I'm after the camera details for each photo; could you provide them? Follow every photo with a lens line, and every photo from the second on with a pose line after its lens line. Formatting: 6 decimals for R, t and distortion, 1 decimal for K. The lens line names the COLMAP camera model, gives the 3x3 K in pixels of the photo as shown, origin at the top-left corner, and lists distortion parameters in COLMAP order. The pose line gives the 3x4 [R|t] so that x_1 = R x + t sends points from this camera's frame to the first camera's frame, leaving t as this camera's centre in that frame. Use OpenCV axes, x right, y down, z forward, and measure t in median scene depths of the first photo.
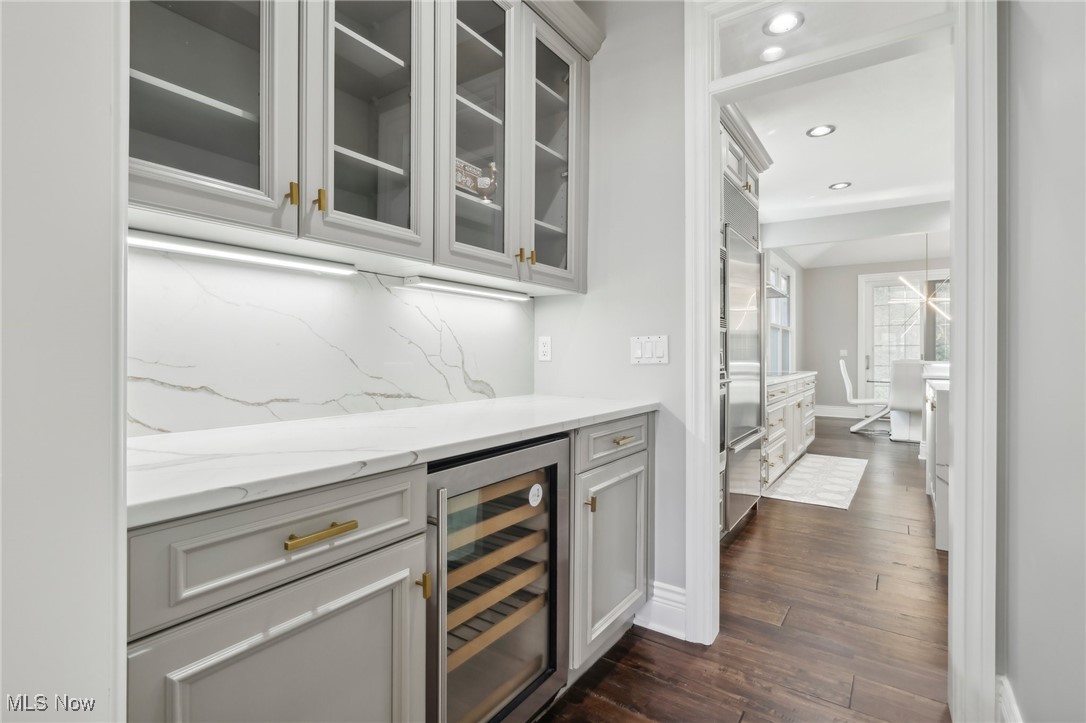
lens RADIAL K [[521.4, 0, 547.9], [0, 521.4, 357.4], [0, 0, 1]] dist [0.019159, -0.001059]
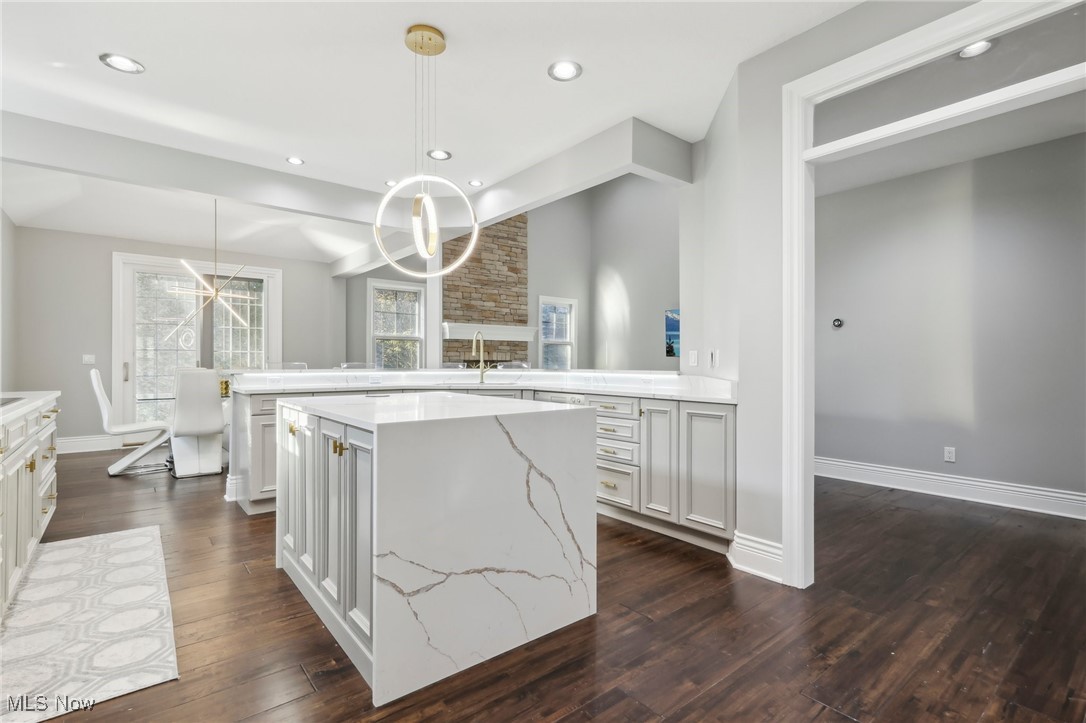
lens RADIAL K [[521.4, 0, 548.3], [0, 521.4, 362.3], [0, 0, 1]] dist [0.019159, -0.001059]
pose [[0.307658, -0.000495, 0.951497, 0.100409], [0.002478, 0.999997, -0.000281, -0.002906], [-0.951494, 0.002444, 0.307659, 0.249946]]
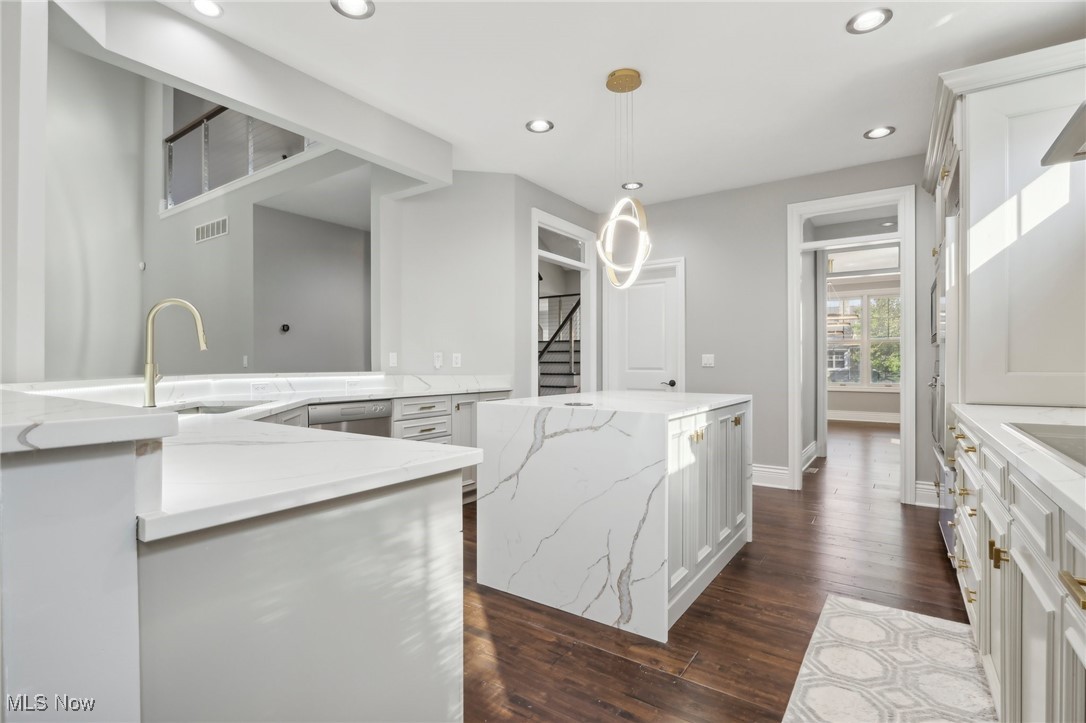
lens RADIAL K [[521.4, 0, 541.5], [0, 521.4, 362.1], [0, 0, 1]] dist [0.019159, -0.001059]
pose [[-0.999839, -0.003420, 0.017615, 0.928014], [-0.003418, 0.999994, 0.000142, -0.006224], [-0.017615, 0.000082, -0.999845, 1.584184]]
